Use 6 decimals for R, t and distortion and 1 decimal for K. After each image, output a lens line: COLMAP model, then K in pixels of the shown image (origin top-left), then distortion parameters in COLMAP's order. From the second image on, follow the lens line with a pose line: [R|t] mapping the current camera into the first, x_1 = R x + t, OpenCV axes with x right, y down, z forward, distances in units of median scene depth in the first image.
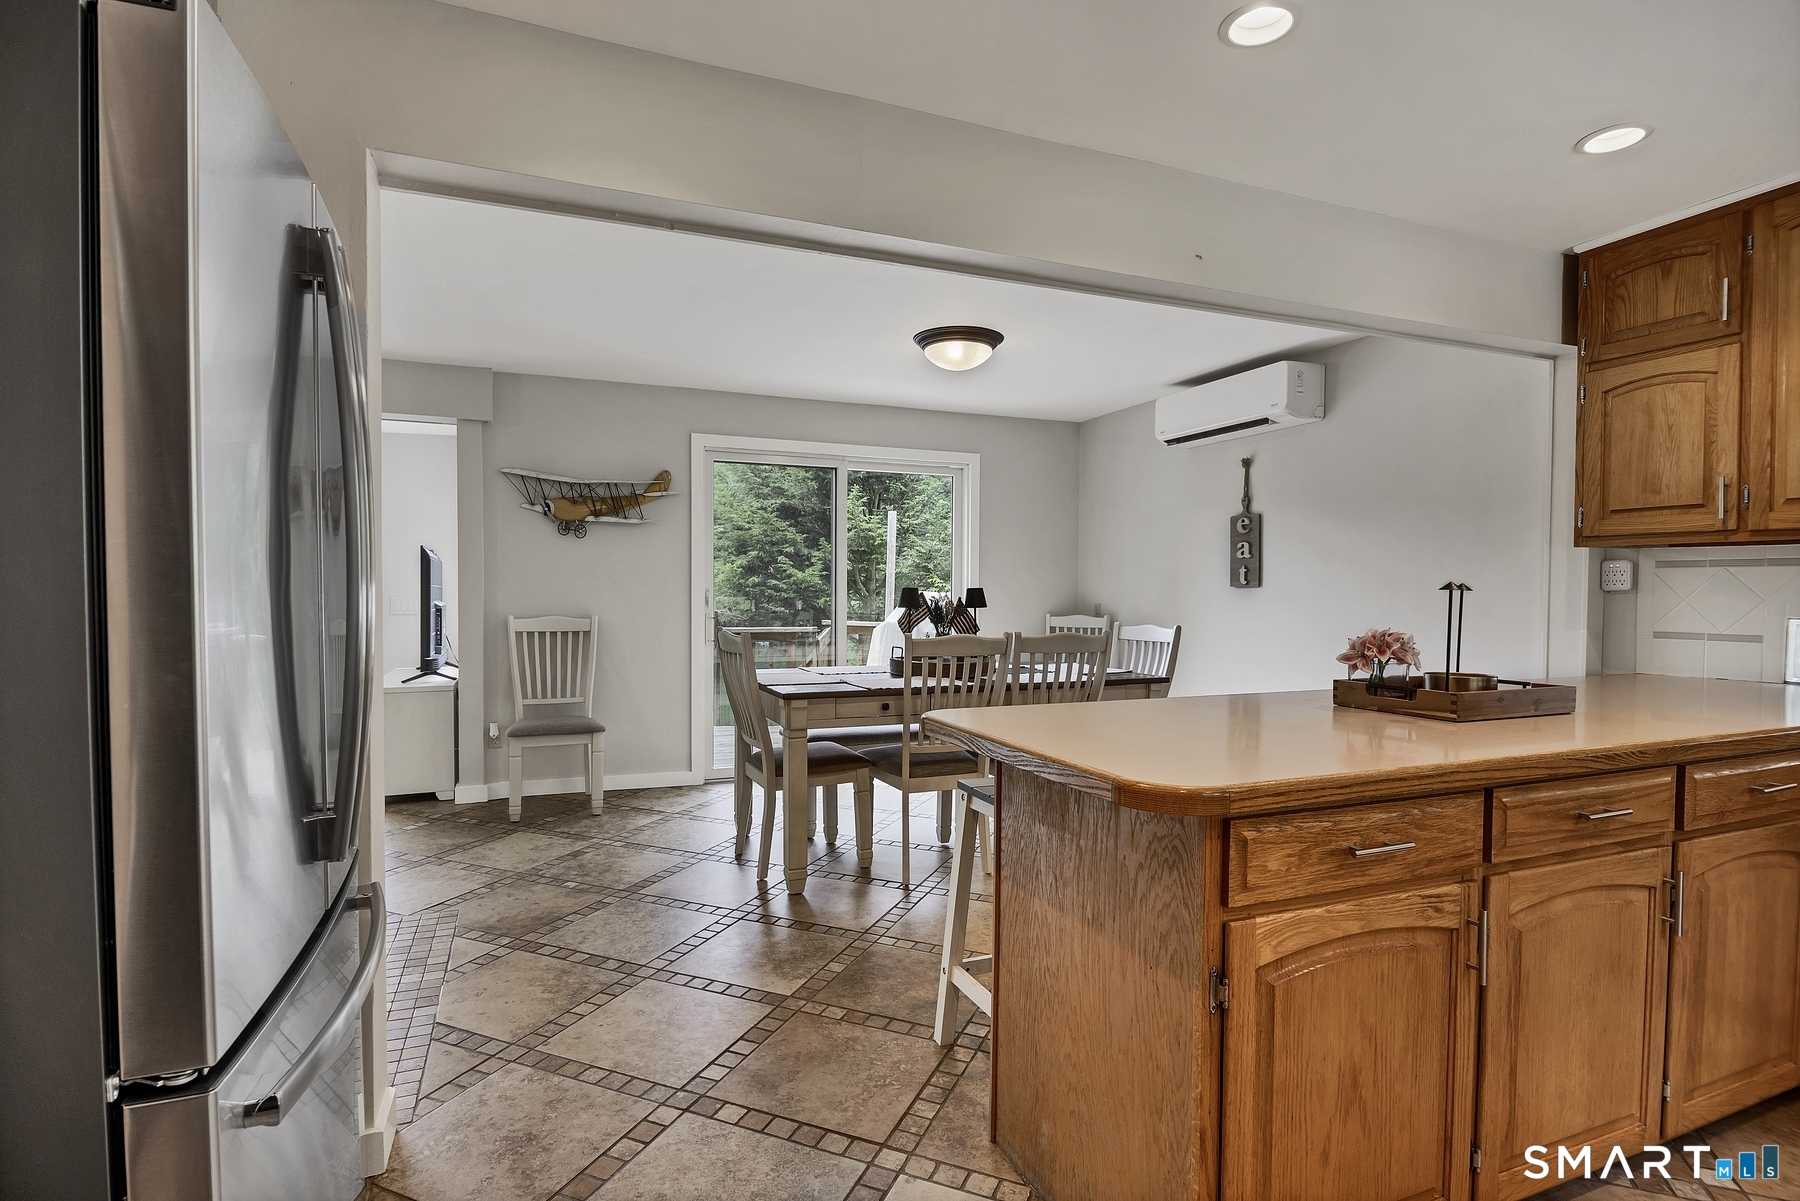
lens RADIAL K [[882.5, 0, 890.0], [0, 882.5, 610.3], [0, 0, 1]] dist [0.002205, -0.012052]
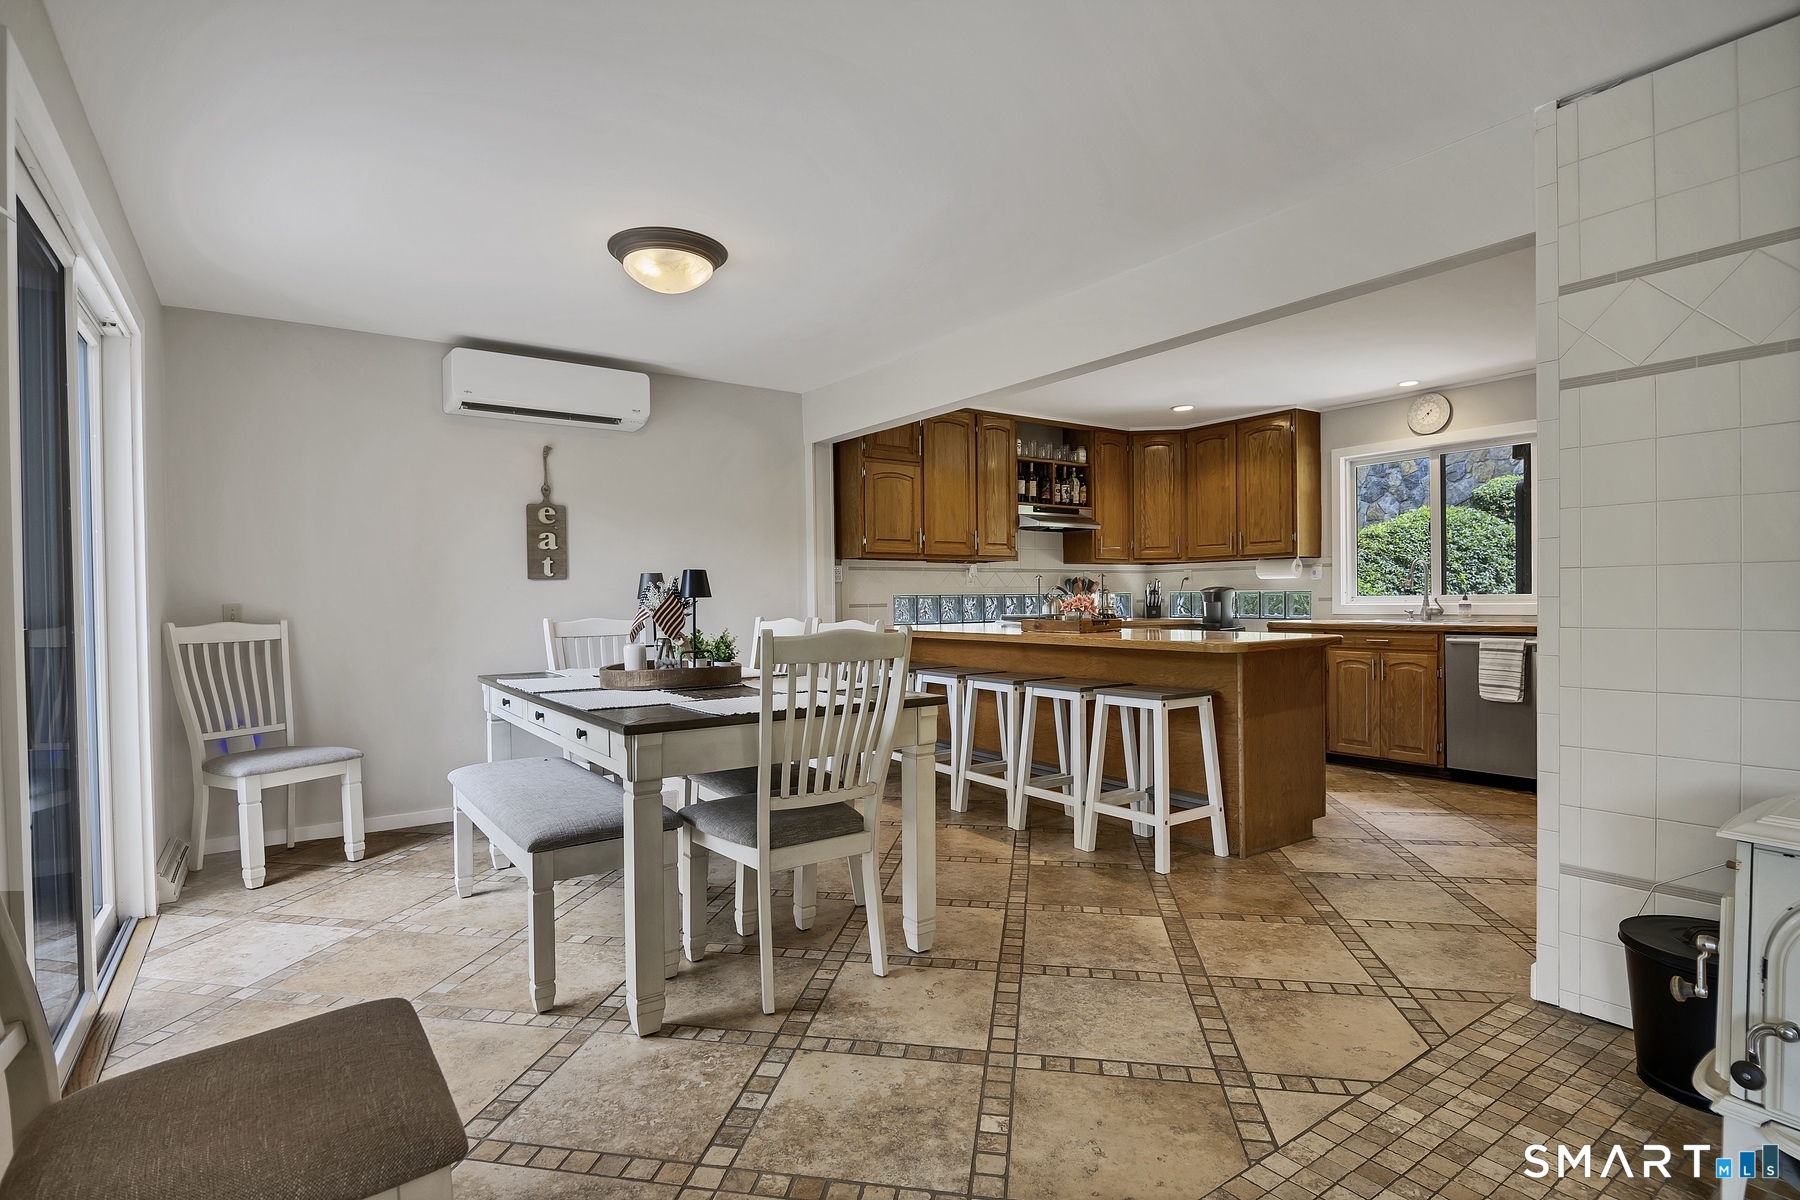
lens RADIAL K [[882.5, 0, 890.0], [0, 882.5, 609.8], [0, 0, 1]] dist [0.002205, -0.012052]
pose [[-0.221398, -0.014928, 0.975069, -0.647007], [0.032492, 0.999215, 0.022675, -0.003141], [-0.974642, 0.036702, -0.220739, 0.885585]]
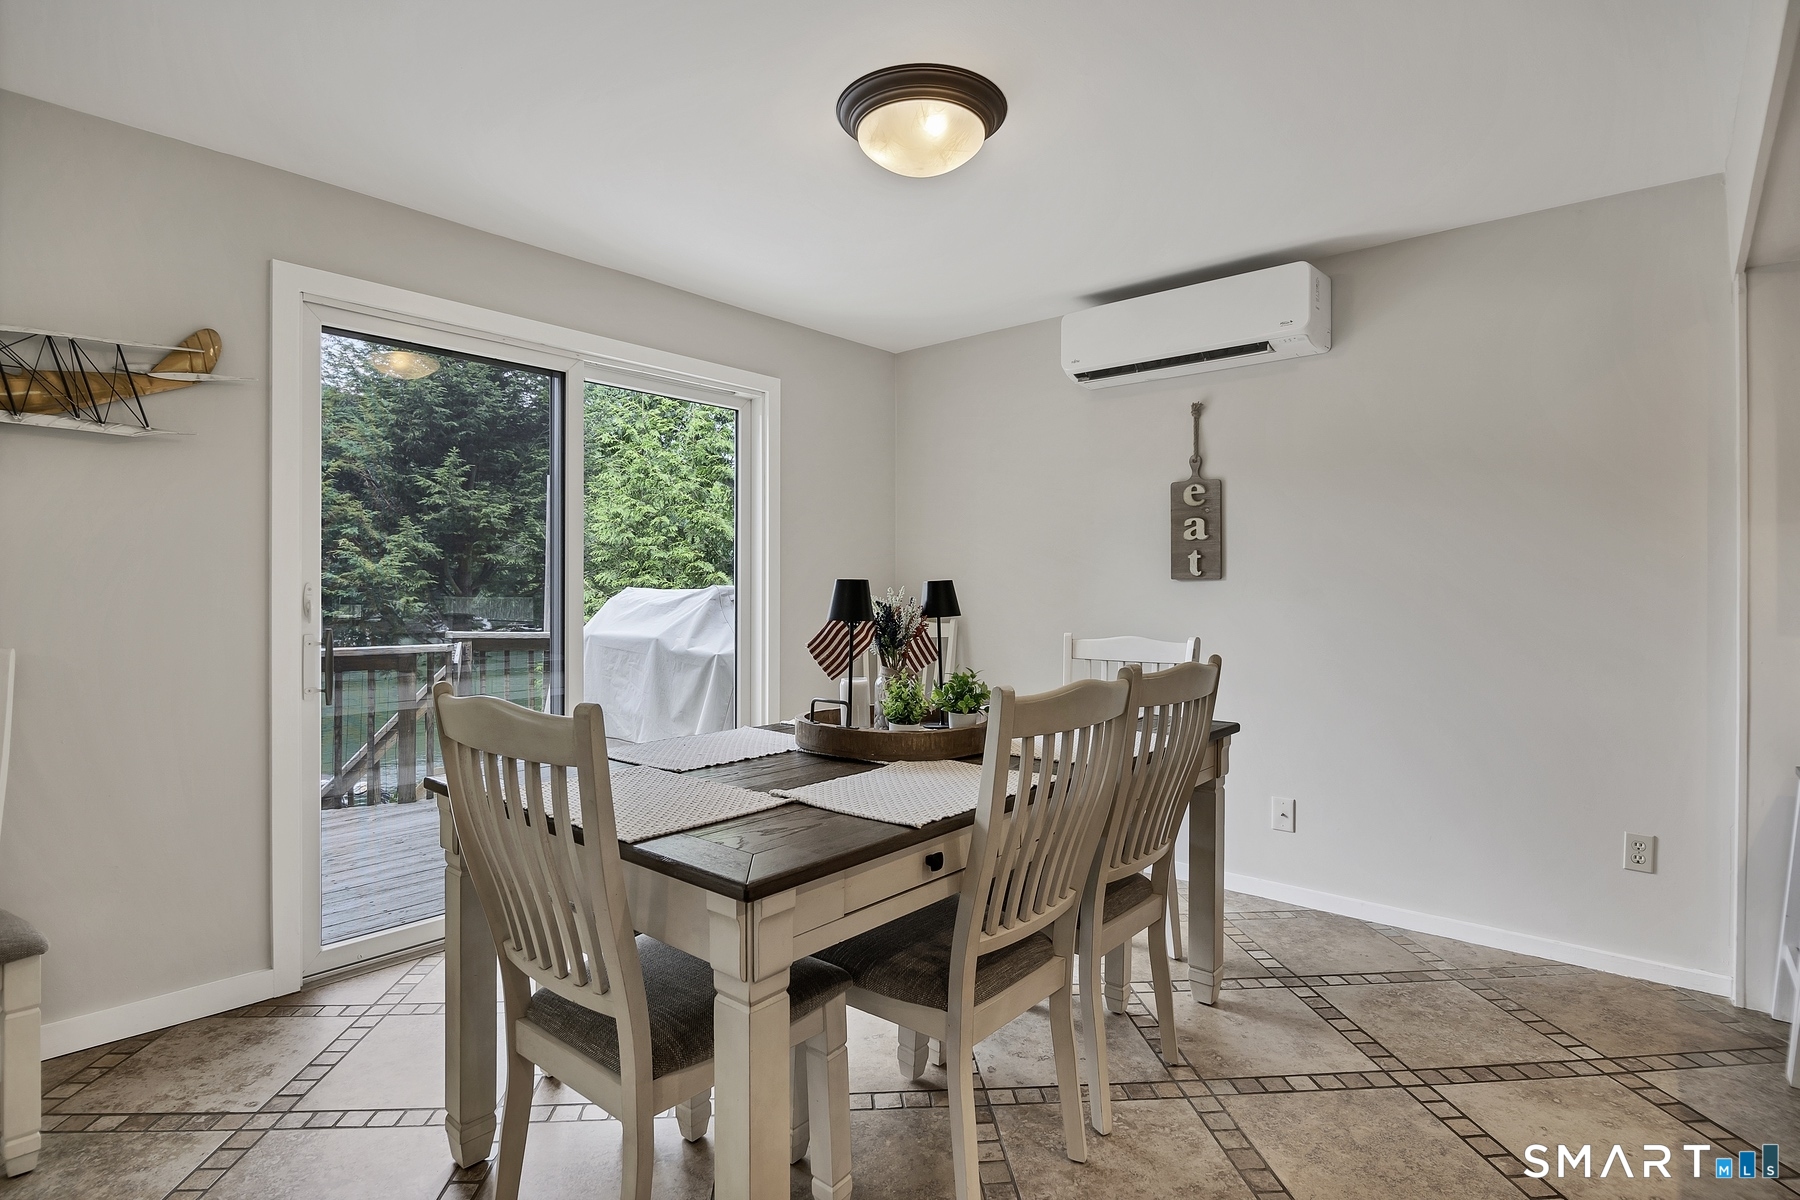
lens RADIAL K [[902.5, 0, 899.2], [0, 902.5, 585.9], [0, 0, 1]] dist [-0.001489, -0.010306]
pose [[0.892133, -0.003009, 0.451763, -0.159640], [0.013400, 0.999714, -0.019803, -0.010083], [-0.451574, 0.023721, 0.891918, 0.465530]]
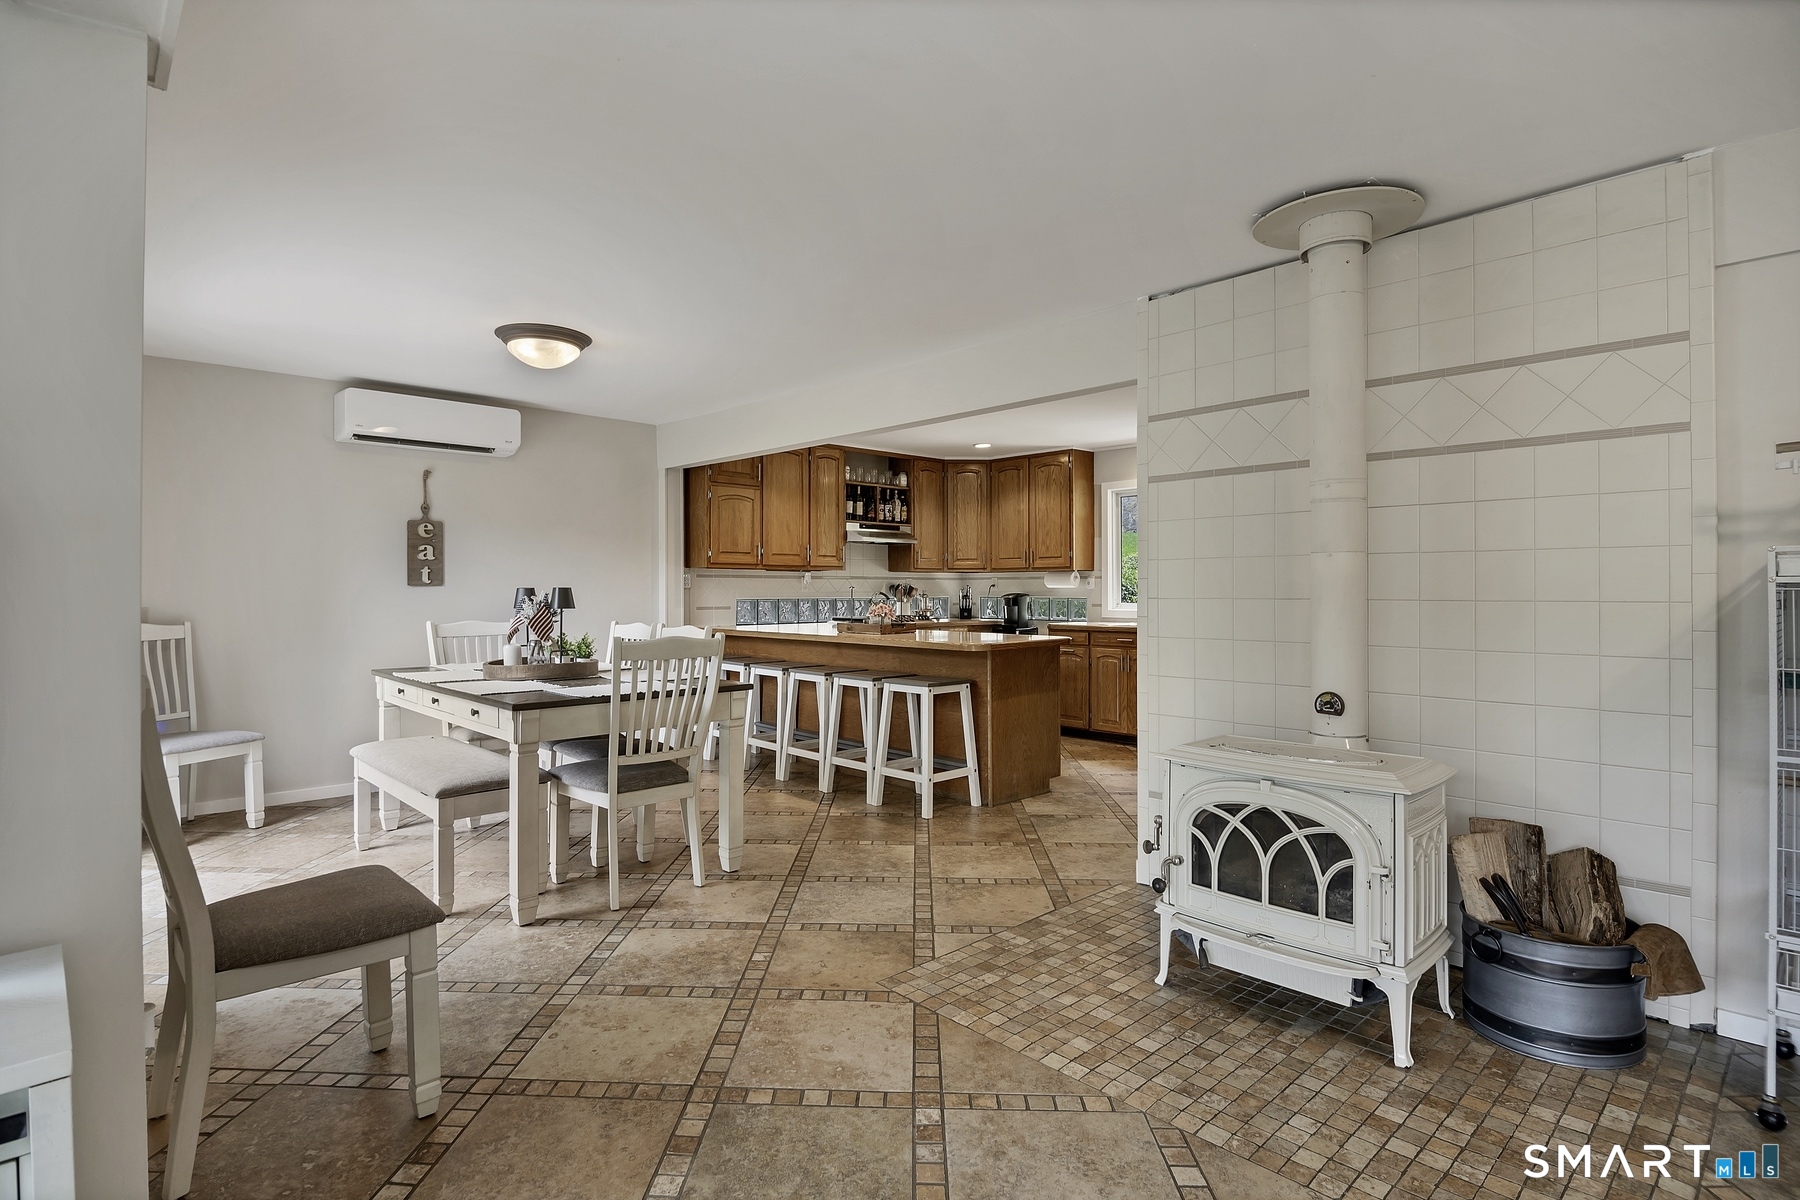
lens RADIAL K [[892.1, 0, 888.6], [0, 892.1, 586.5], [0, 0, 1]] dist [0.001695, -0.013955]
pose [[-0.360183, -0.001304, 0.932881, -0.887804], [0.020300, 0.999751, 0.009235, -0.025069], [-0.932661, 0.022263, -0.360067, 0.897123]]
